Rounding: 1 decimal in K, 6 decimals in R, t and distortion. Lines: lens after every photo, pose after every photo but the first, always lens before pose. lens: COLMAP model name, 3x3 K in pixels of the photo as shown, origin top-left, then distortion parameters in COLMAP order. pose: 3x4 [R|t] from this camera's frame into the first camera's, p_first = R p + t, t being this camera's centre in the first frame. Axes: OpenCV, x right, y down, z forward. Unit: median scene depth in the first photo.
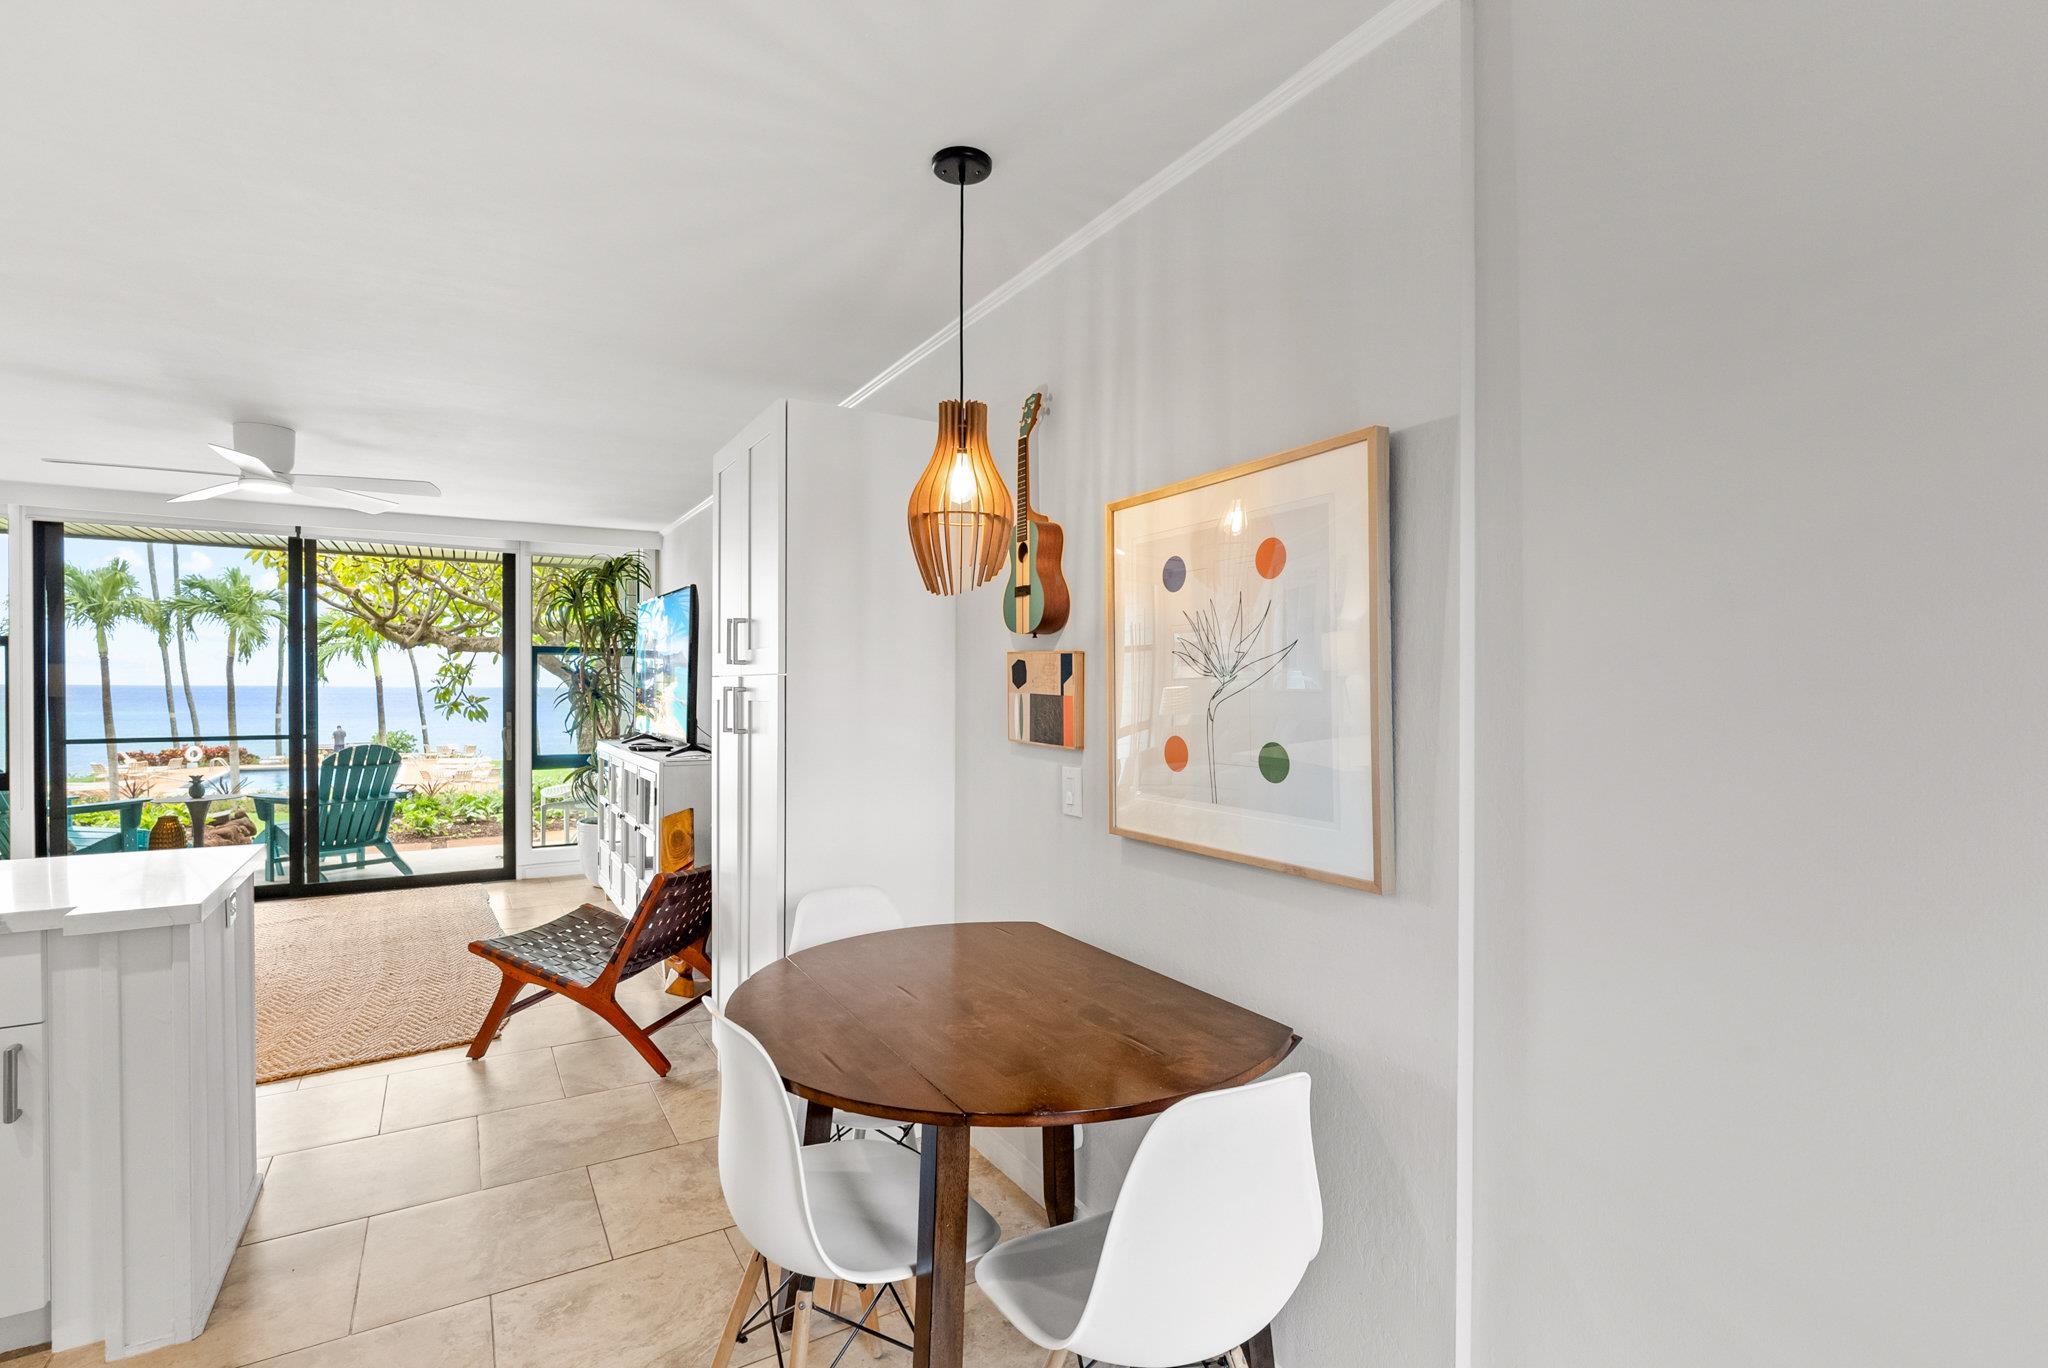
lens RADIAL K [[953.1, 0, 1024.0], [0, 953.1, 684.0], [0, 0, 1]] dist [0.000255, 0.000551]
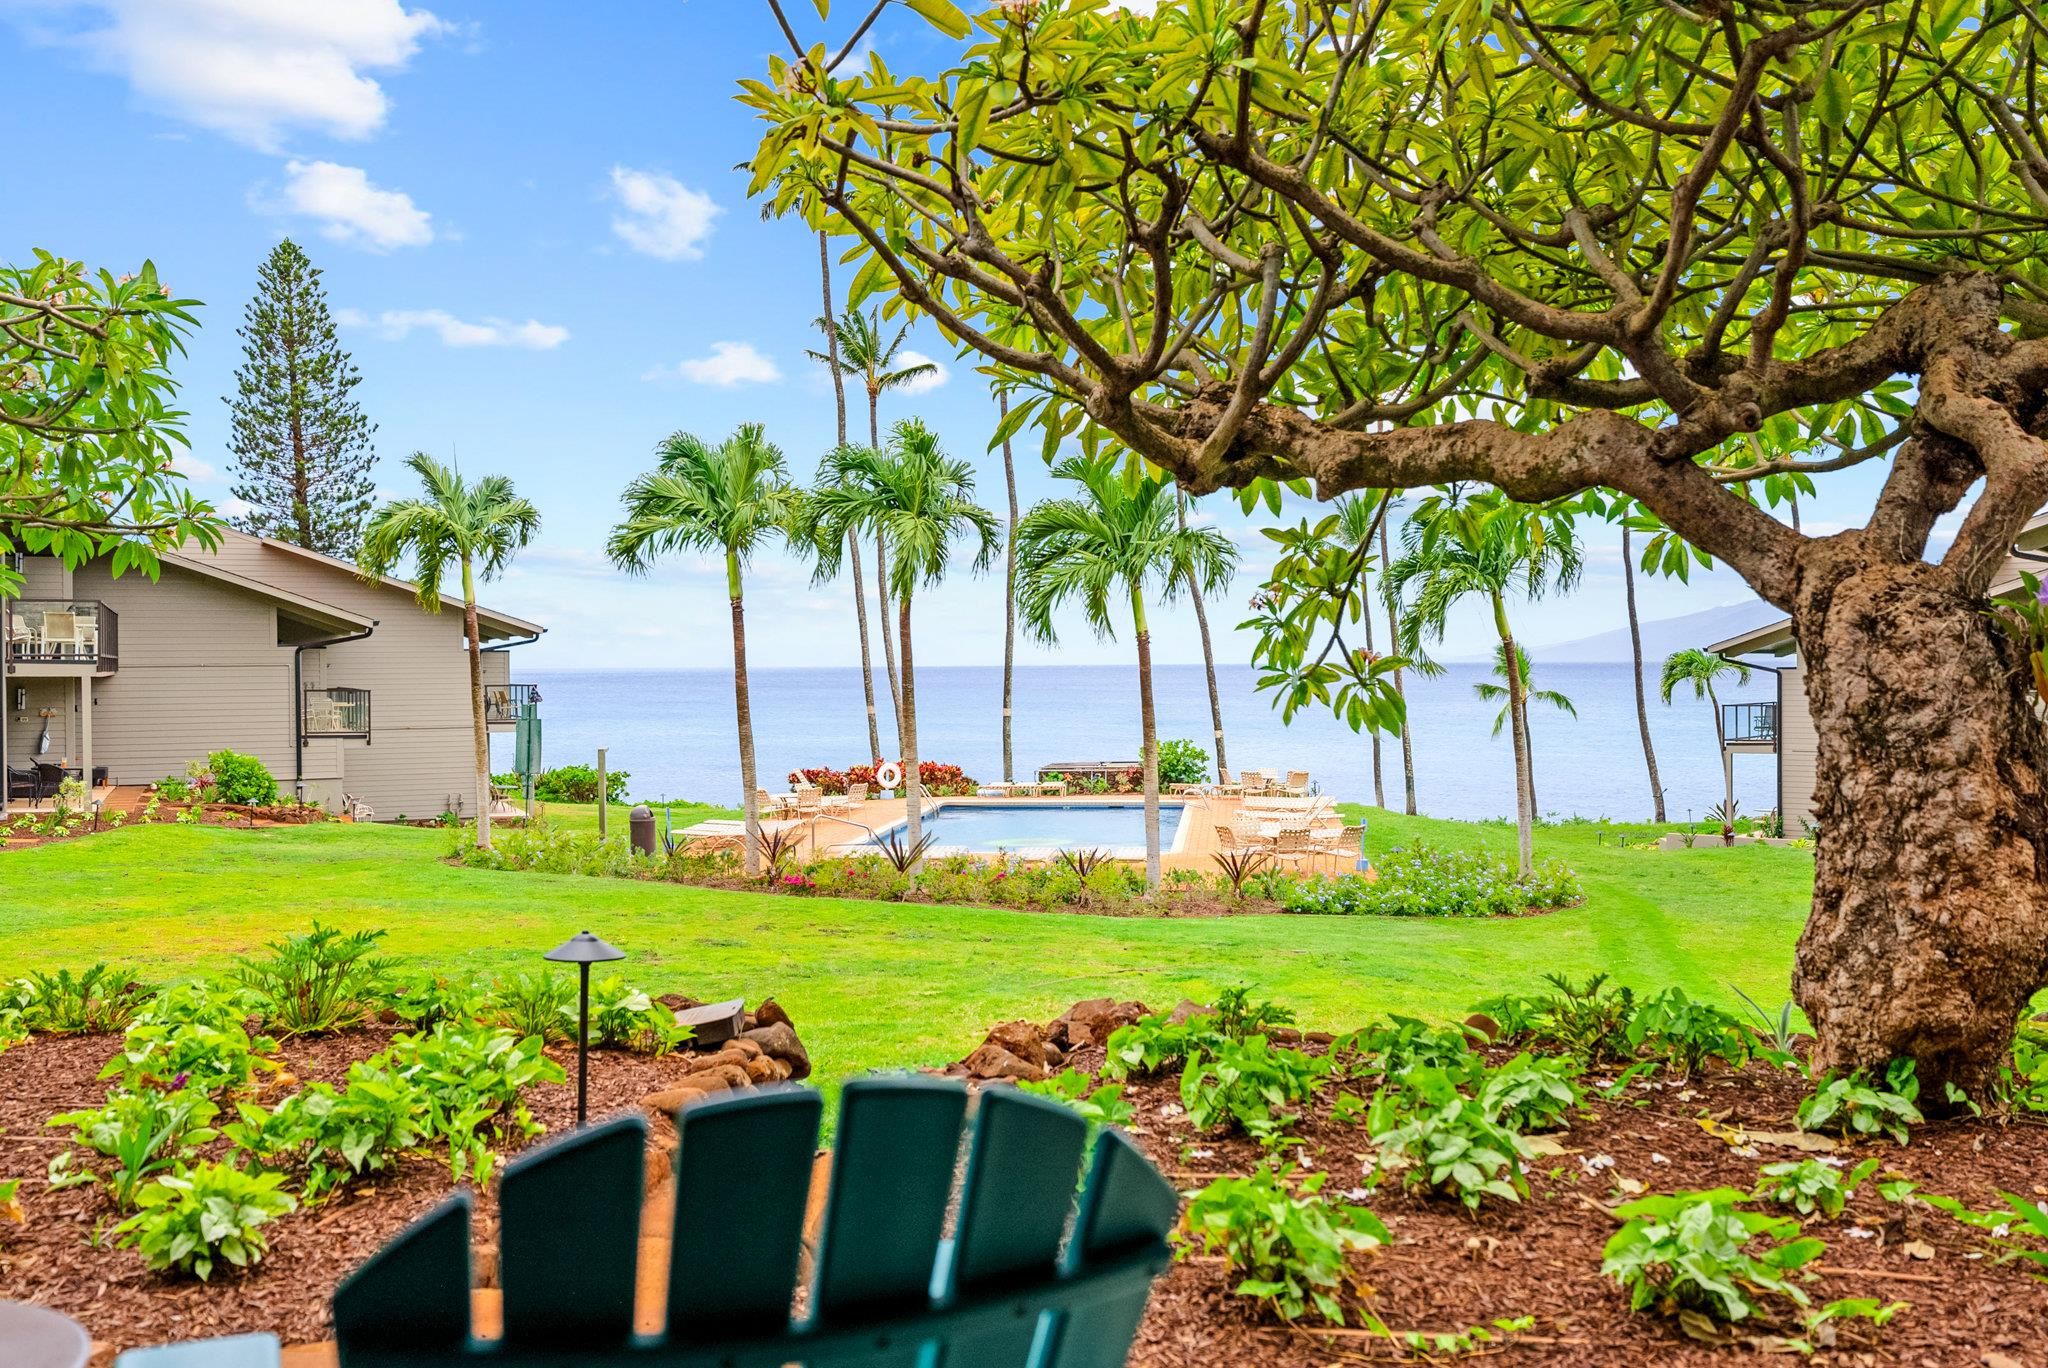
lens RADIAL K [[1849.4, 0, 1040.0], [0, 1849.4, 687.1], [0, 0, 1]] dist [0.003831, 0.012575]
pose [[0.792323, -0.000505, -0.610101, -0.377090], [0.010384, 0.999866, 0.012658, 0.018504], [0.610013, -0.016364, 0.792222, 0.579282]]
